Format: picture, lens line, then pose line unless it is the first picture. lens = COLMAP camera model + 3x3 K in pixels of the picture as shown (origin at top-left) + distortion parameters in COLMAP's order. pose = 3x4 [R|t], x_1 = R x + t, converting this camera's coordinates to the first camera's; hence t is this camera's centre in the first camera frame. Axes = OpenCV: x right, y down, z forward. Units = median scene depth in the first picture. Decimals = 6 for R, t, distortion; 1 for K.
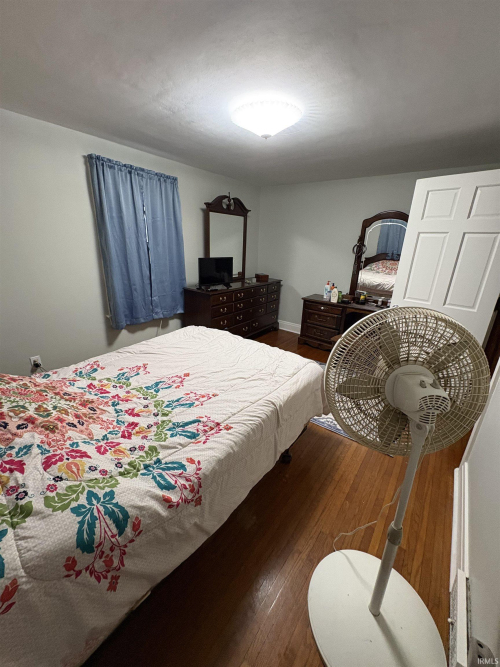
lens RADIAL K [[263.8, 0, 247.7], [0, 263.8, 334.2], [0, 0, 1]] dist [0.000658, 0.000044]
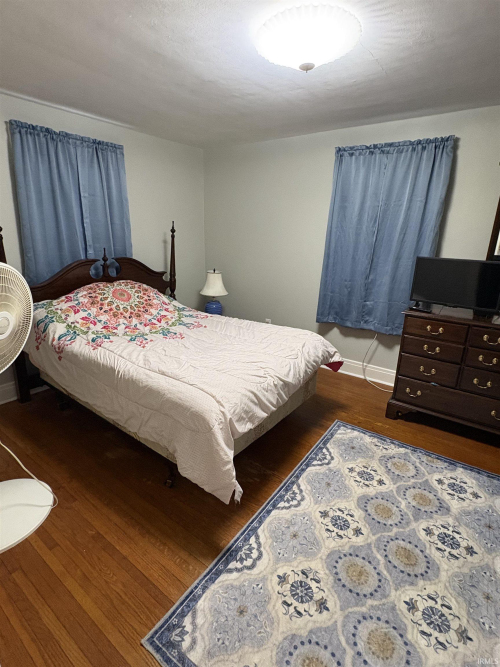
lens RADIAL K [[332.0, 0, 247.5], [0, 332.0, 332.8], [0, 0, 1]] dist [-0.001484, -0.000558]
pose [[0.028206, 0.265973, -0.963568, 1.109850], [-0.353517, 0.904310, 0.239267, -0.298326], [0.935003, 0.333888, 0.119533, 1.028874]]
